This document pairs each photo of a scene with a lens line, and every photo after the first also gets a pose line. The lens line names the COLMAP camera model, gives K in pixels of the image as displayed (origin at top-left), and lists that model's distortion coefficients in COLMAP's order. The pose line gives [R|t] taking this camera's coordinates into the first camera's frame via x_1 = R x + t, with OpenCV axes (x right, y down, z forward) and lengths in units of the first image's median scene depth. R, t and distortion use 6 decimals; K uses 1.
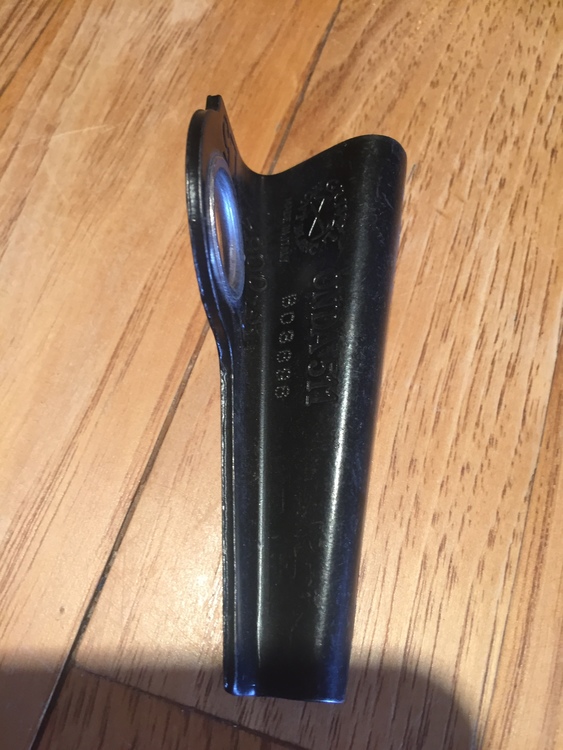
lens RADIAL K [[667.7, 0, 286.6], [0, 667.7, 374.8], [0, 0, 1]] dist [0.077027, -0.128442]
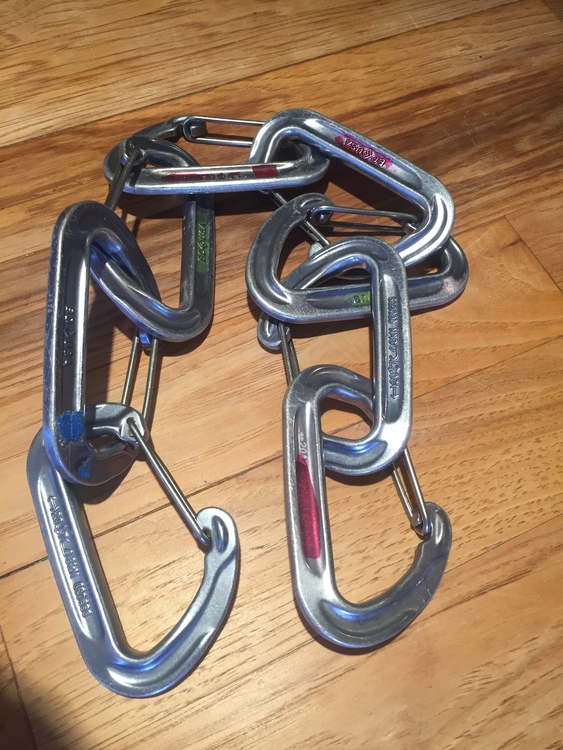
lens RADIAL K [[667.7, 0, 279.5], [0, 667.7, 373.7], [0, 0, 1]] dist [0.077027, -0.128442]
pose [[0.685405, 0.673105, -0.277758, 0.364217], [-0.694510, 0.718922, 0.028405, -0.598175], [0.218806, 0.173437, 0.960231, -0.781045]]
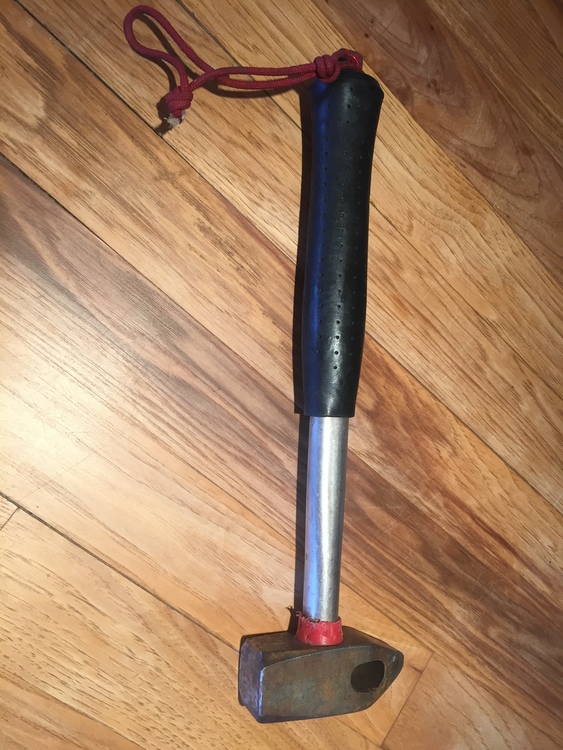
lens RADIAL K [[667.7, 0, 279.3], [0, 667.7, 378.3], [0, 0, 1]] dist [0.077027, -0.128442]
pose [[-0.313730, 0.938347, -0.145181, -0.606993], [-0.948087, -0.317951, -0.006238, -0.372360], [-0.052014, 0.135688, 0.989385, -1.658895]]
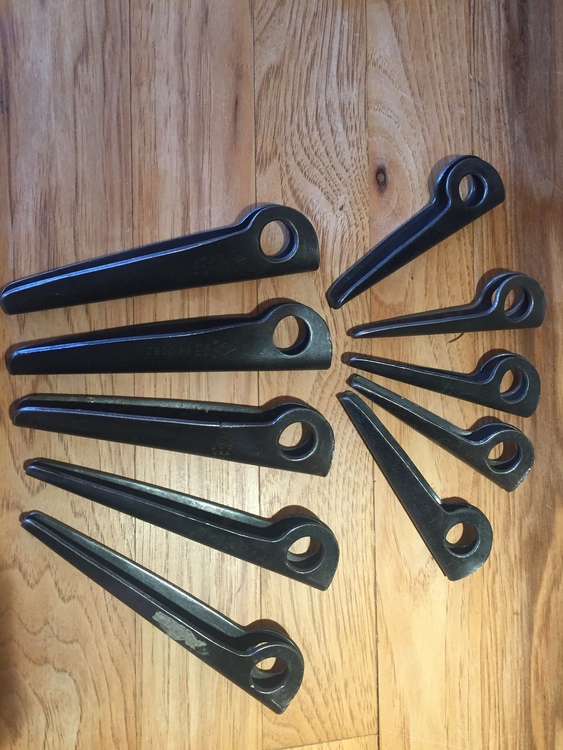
lens RADIAL K [[667.7, 0, 281.9], [0, 667.7, 376.3], [0, 0, 1]] dist [0.077027, -0.128442]
pose [[-0.918976, 0.319833, -0.230629, 0.259795], [-0.382128, -0.866642, 0.320796, 0.823673], [-0.097272, 0.382933, 0.918640, -2.151395]]
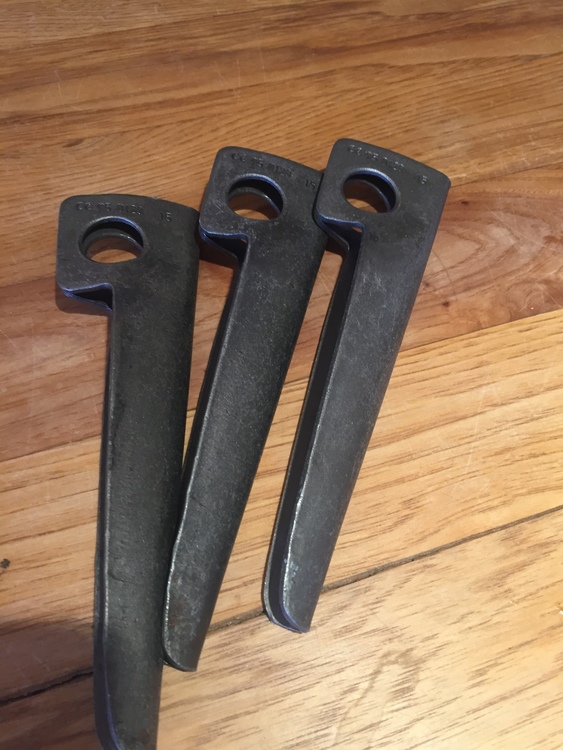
lens RADIAL K [[667.7, 0, 281.5], [0, 667.7, 375.8], [0, 0, 1]] dist [0.077027, -0.128442]
pose [[0.607227, 0.706367, -0.363760, -2.053447], [-0.758035, 0.652213, 0.001106, 0.148491], [0.238030, 0.275072, 0.931492, -0.599866]]
